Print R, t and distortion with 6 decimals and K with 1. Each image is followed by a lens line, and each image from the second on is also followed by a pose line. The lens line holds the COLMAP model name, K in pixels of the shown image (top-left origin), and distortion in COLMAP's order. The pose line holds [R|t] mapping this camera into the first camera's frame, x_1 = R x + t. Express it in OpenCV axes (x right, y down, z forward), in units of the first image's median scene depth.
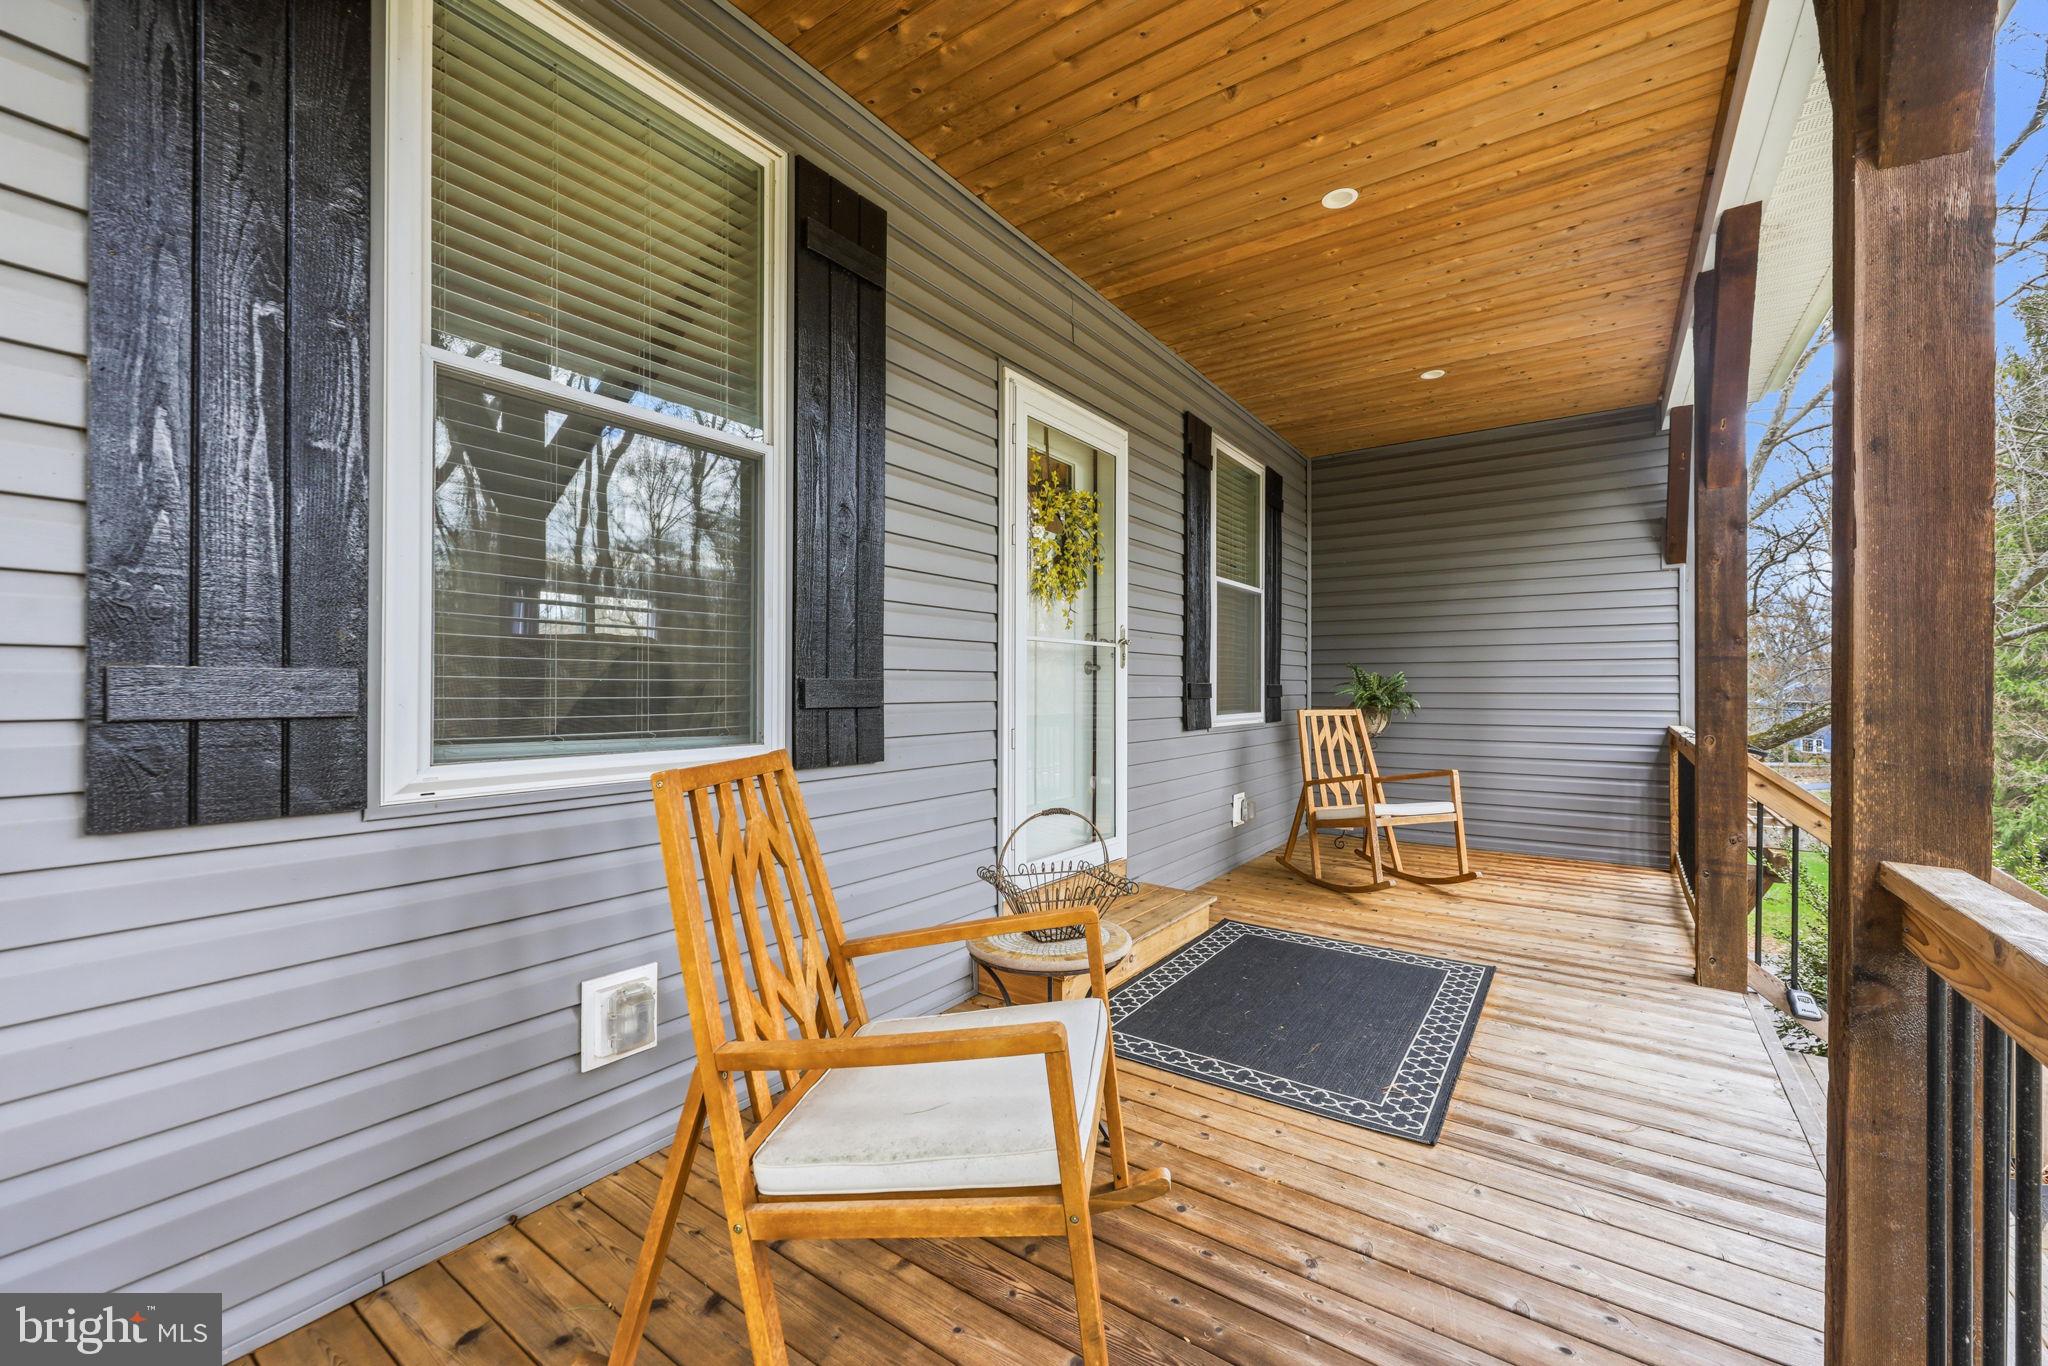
lens RADIAL K [[814.6, 0, 1021.4], [0, 814.6, 682.5], [0, 0, 1]] dist [0.001435, 0.000844]
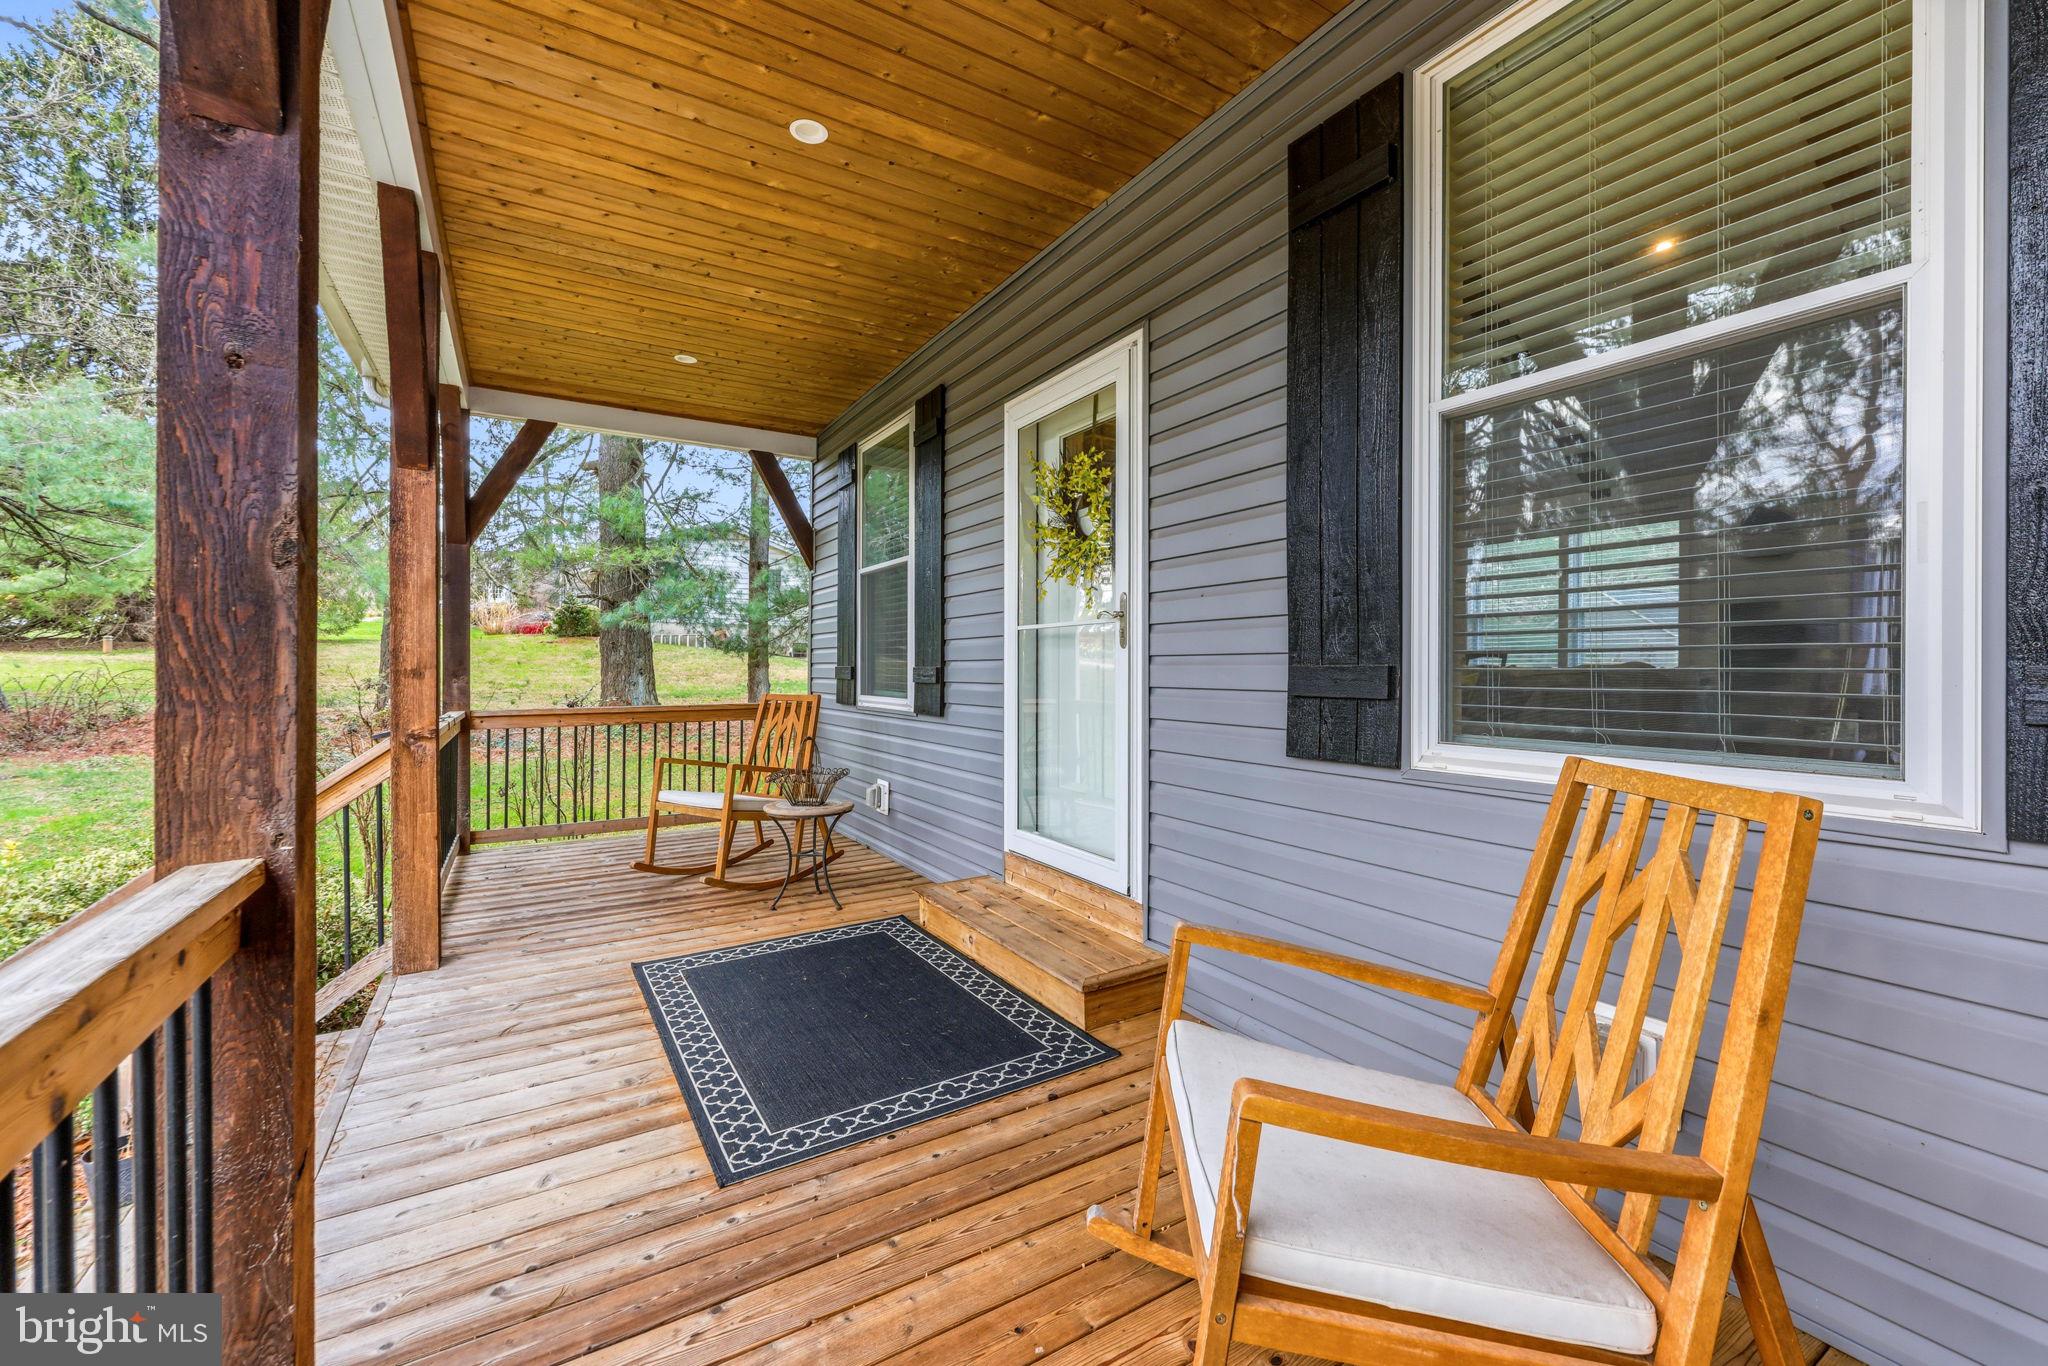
lens RADIAL K [[814.6, 0, 1016.2], [0, 814.6, 676.4], [0, 0, 1]] dist [0.001435, 0.000844]
pose [[-0.394921, -0.003805, -0.918707, 1.068121], [-0.006489, 0.999978, -0.001352, 0.014028], [0.918692, 0.005427, -0.394937, 1.484895]]
